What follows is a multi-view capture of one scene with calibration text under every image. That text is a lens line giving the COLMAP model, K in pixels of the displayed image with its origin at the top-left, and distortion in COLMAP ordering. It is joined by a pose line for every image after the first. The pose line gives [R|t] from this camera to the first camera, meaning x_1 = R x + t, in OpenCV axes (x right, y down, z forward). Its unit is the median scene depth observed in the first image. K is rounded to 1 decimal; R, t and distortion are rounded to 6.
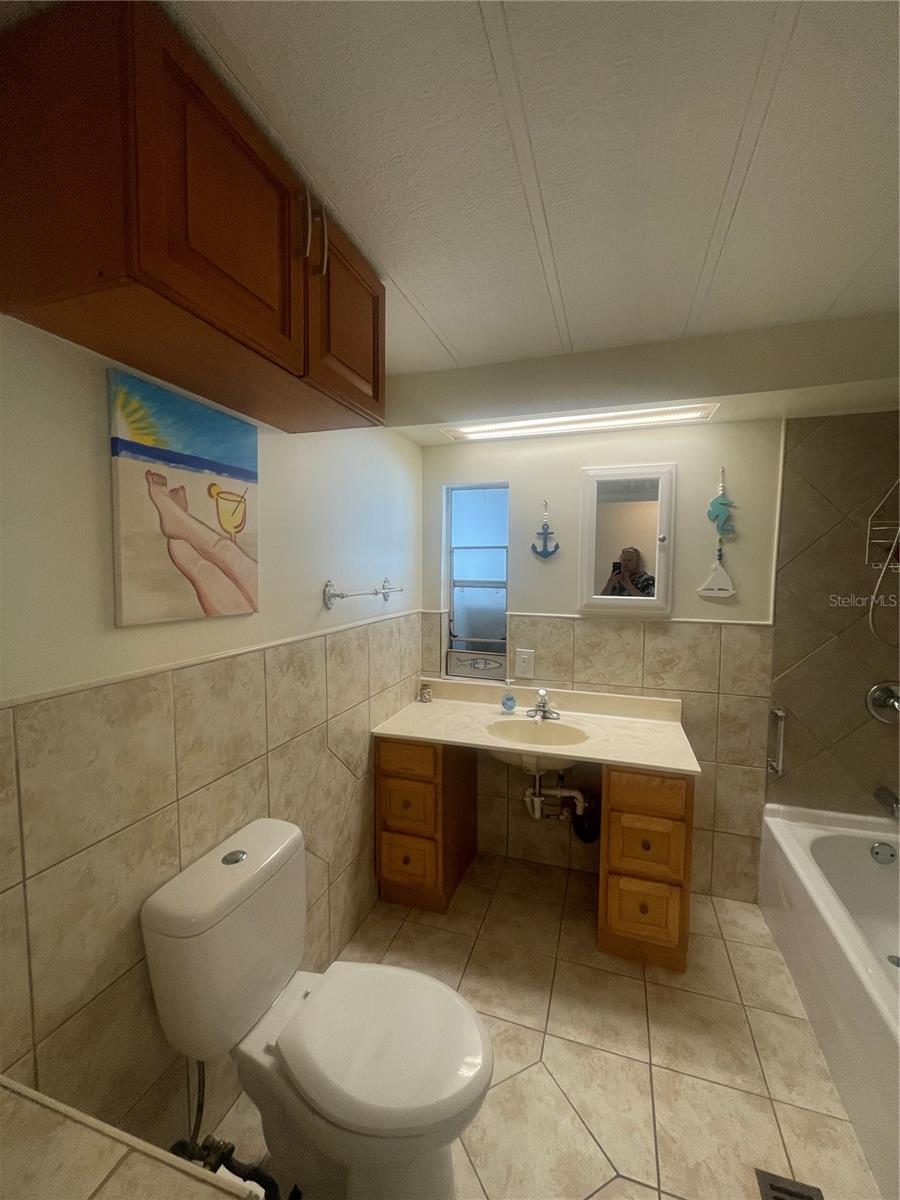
lens RADIAL K [[484.8, 0, 452.3], [0, 484.8, 597.9], [0, 0, 1]] dist [-0.000917, -0.000987]
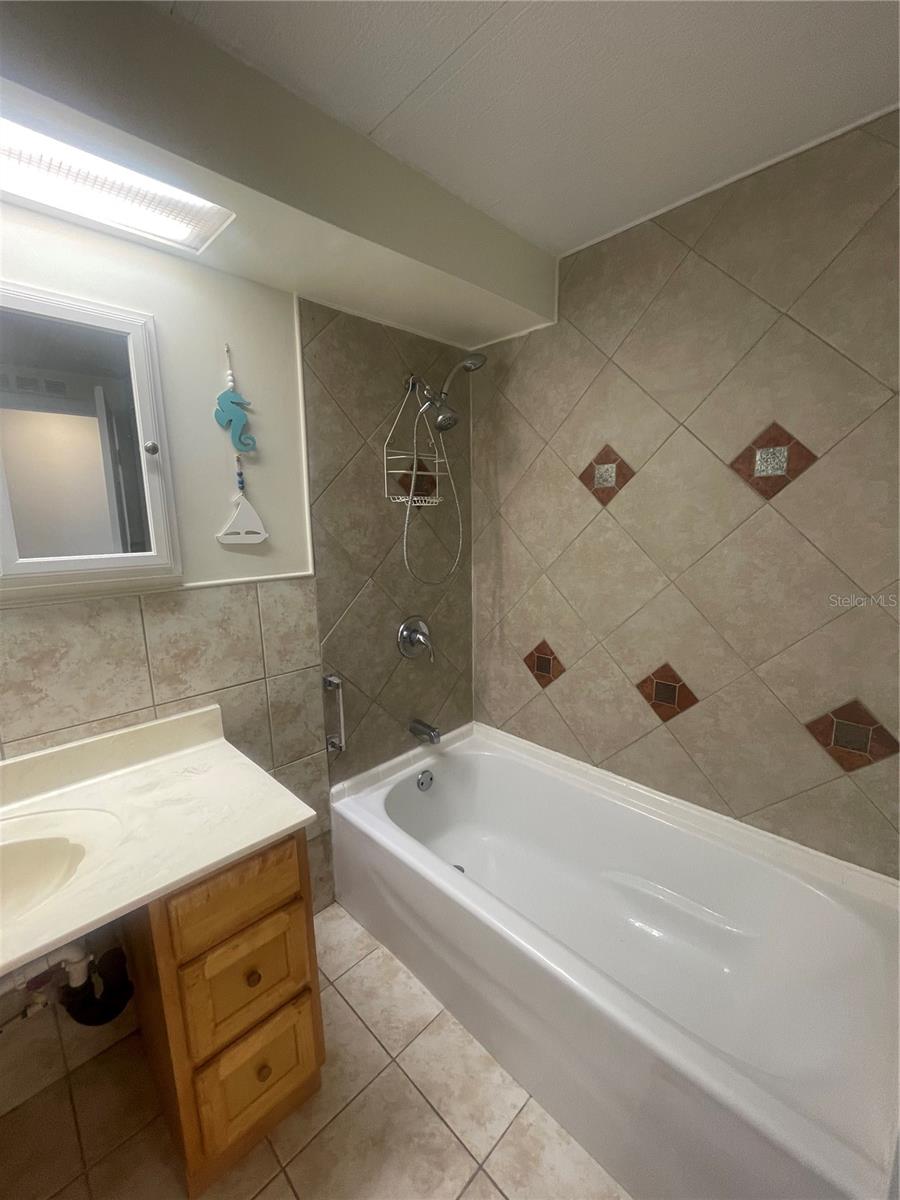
lens RADIAL K [[484.8, 0, 450.2], [0, 484.8, 602.7], [0, 0, 1]] dist [-0.000917, -0.000987]
pose [[0.452282, -0.167932, 0.875922, 0.061500], [0.078685, 0.985797, 0.148369, 0.000831], [-0.888397, 0.001817, 0.459072, 0.431824]]
